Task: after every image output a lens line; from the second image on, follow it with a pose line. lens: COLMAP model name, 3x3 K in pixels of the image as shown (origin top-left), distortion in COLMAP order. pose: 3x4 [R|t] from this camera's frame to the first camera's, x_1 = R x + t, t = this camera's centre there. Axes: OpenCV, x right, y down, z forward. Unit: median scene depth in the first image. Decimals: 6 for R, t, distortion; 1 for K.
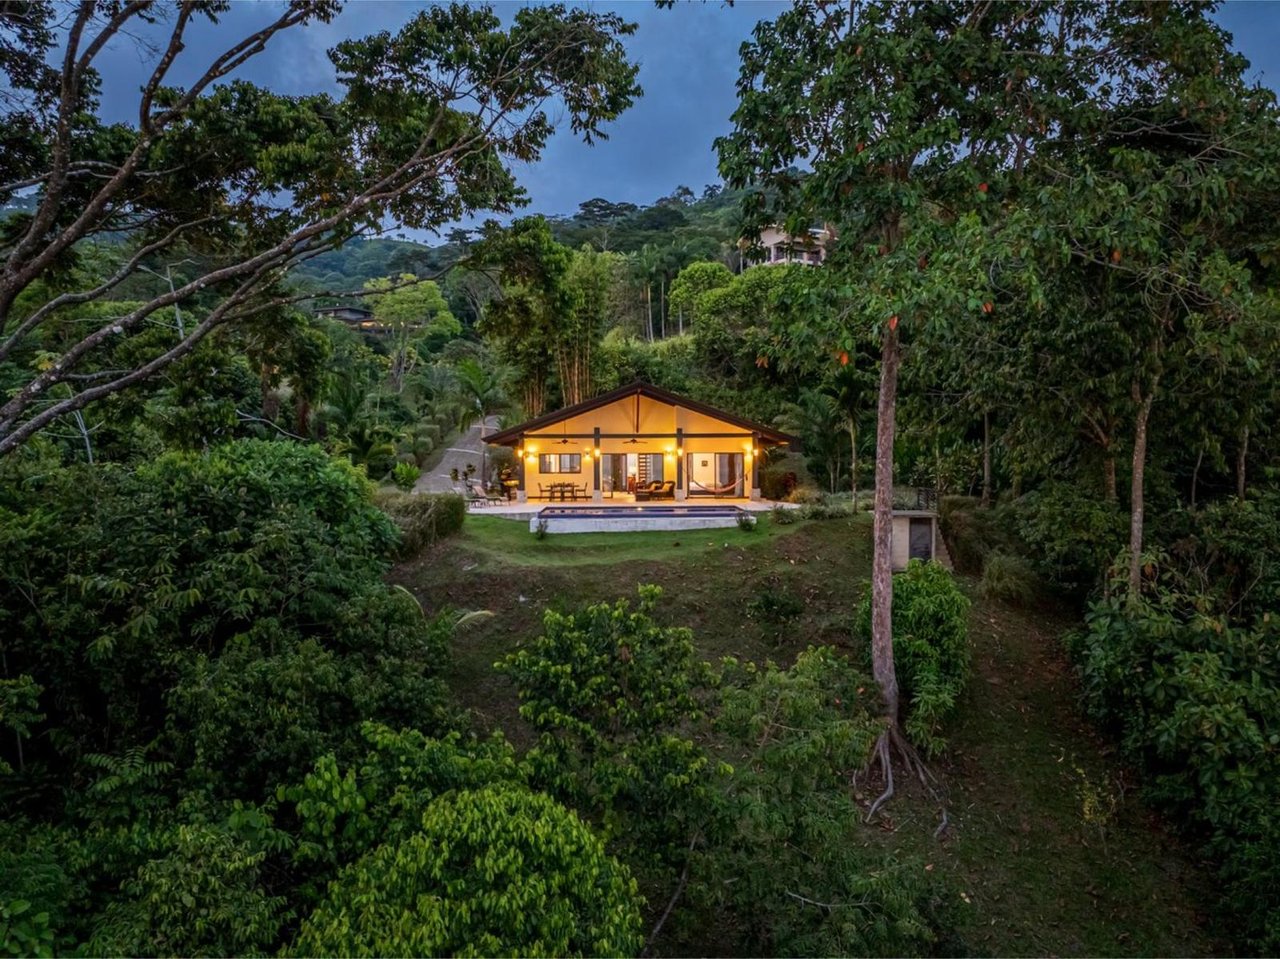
lens RADIAL K [[904.7, 0, 640.0], [0, 904.7, 479.5], [0, 0, 1]] dist [-0.039800, -0.000289]
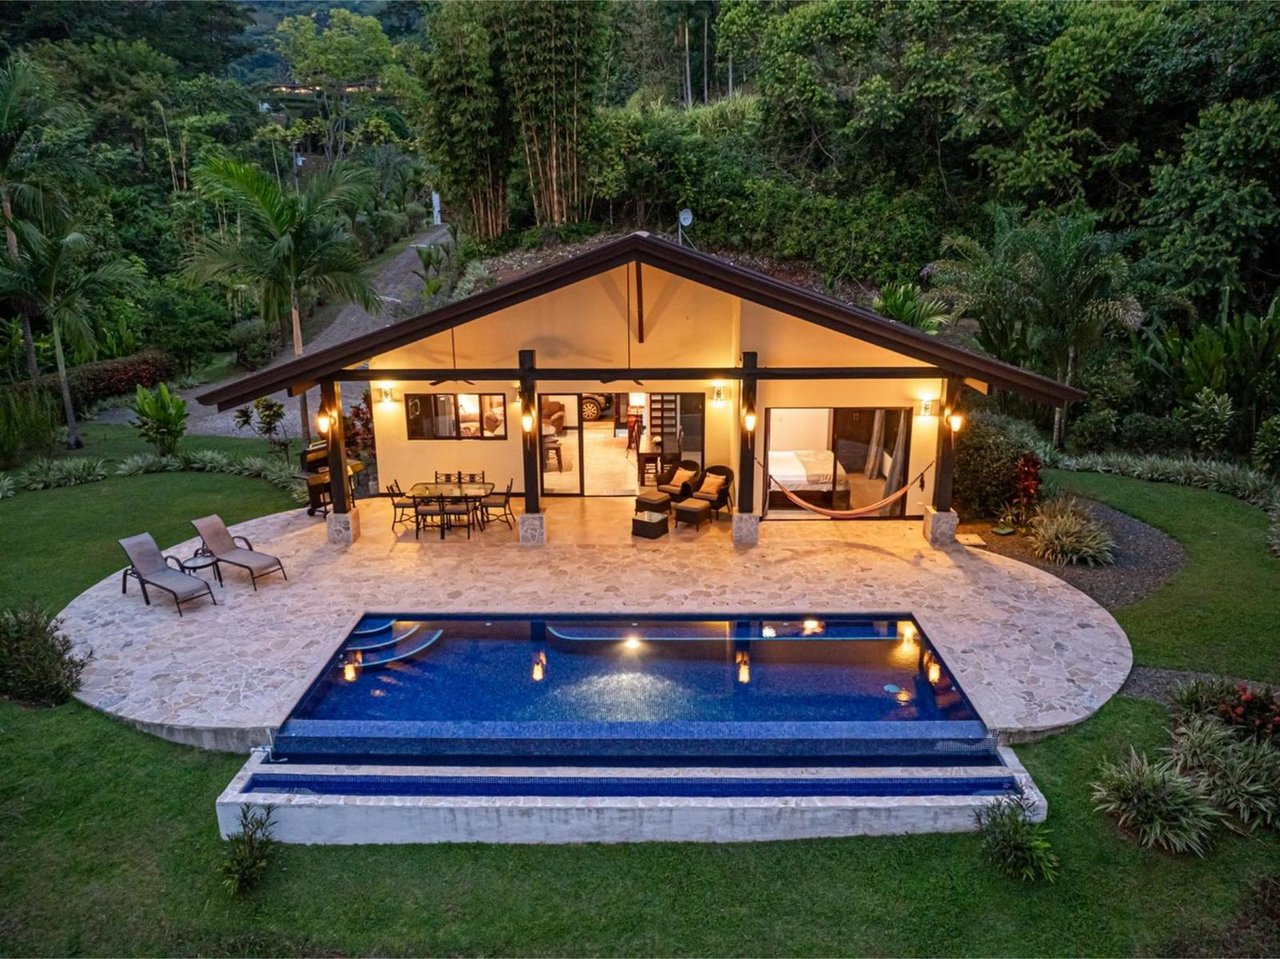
lens RADIAL K [[904.7, 0, 640.0], [0, 904.7, 479.5], [0, 0, 1]] dist [-0.039800, -0.000289]
pose [[0.999120, 0.009460, -0.040855, 0.009503], [0.000538, 0.971253, 0.238051, -0.061369], [0.041932, -0.237864, 0.970393, 0.408716]]
